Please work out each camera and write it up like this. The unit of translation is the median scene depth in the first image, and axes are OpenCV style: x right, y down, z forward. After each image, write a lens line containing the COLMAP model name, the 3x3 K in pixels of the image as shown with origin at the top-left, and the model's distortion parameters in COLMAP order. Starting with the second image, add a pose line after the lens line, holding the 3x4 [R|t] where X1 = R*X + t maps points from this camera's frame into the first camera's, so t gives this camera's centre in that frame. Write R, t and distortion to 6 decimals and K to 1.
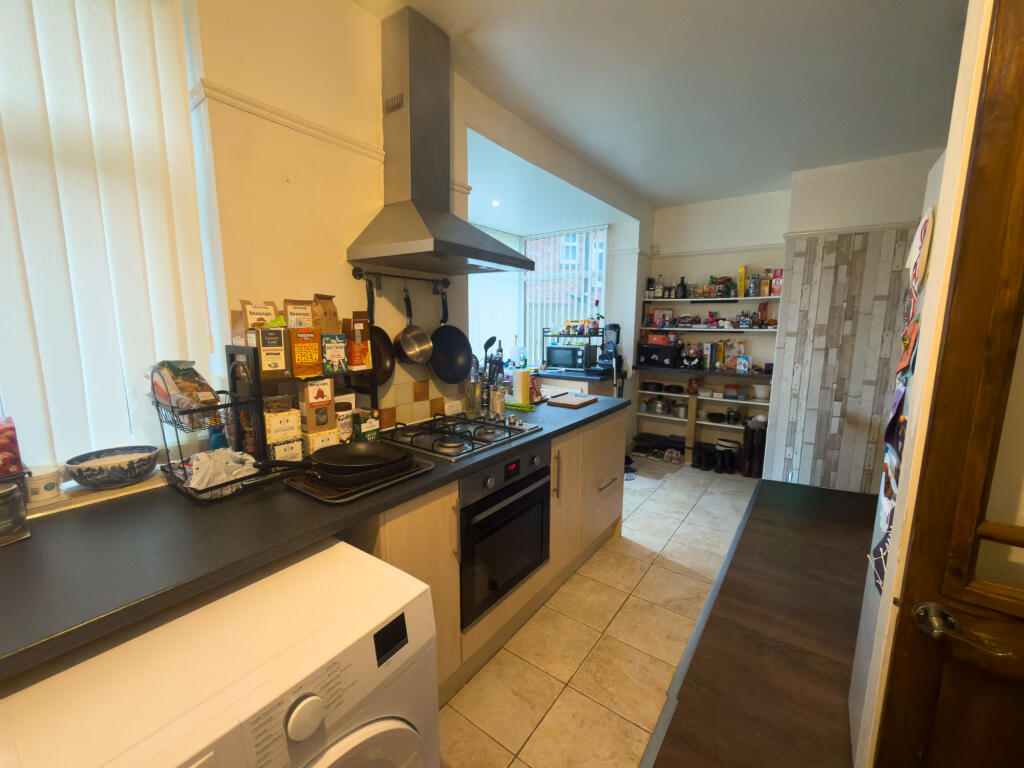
lens RADIAL K [[417.0, 0, 512.0], [0, 417.0, 384.0], [0, 0, 1]] dist [0.000732, 0.000084]
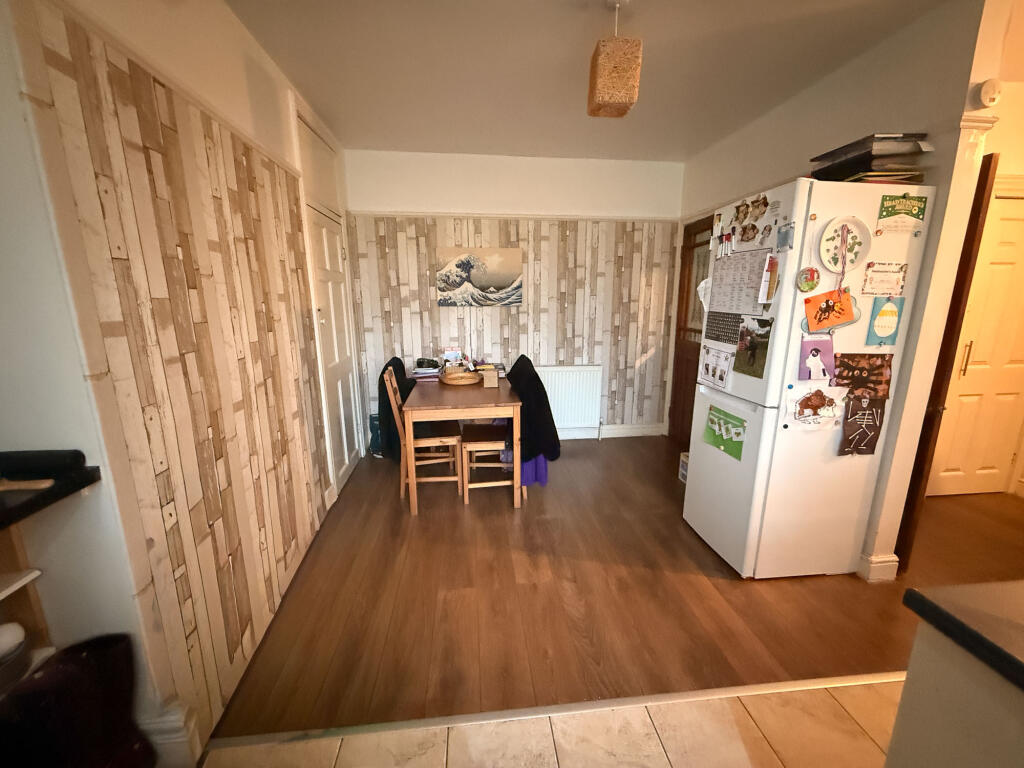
lens RADIAL K [[406.9, 0, 512.0], [0, 406.9, 384.0], [0, 0, 1]] dist [0.000164, 0.000220]
pose [[-0.676618, -0.154292, 0.719987, 0.226801], [0.110448, 0.945471, 0.306408, -0.147599], [-0.728003, 0.286842, -0.622682, 1.020595]]
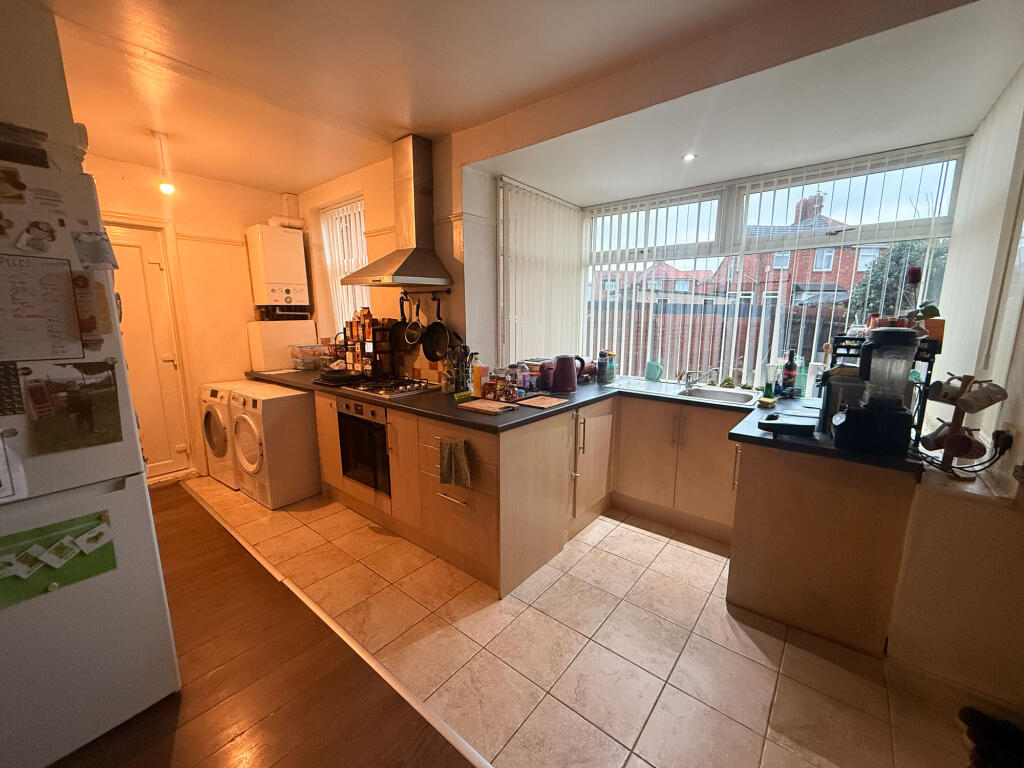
lens RADIAL K [[406.9, 0, 512.0], [0, 406.9, 384.0], [0, 0, 1]] dist [0.000164, 0.000220]
pose [[-0.045069, 0.165484, -0.985182, 0.771459], [-0.149170, 0.974013, 0.170432, -0.128208], [0.987784, 0.154641, -0.019212, 0.804813]]
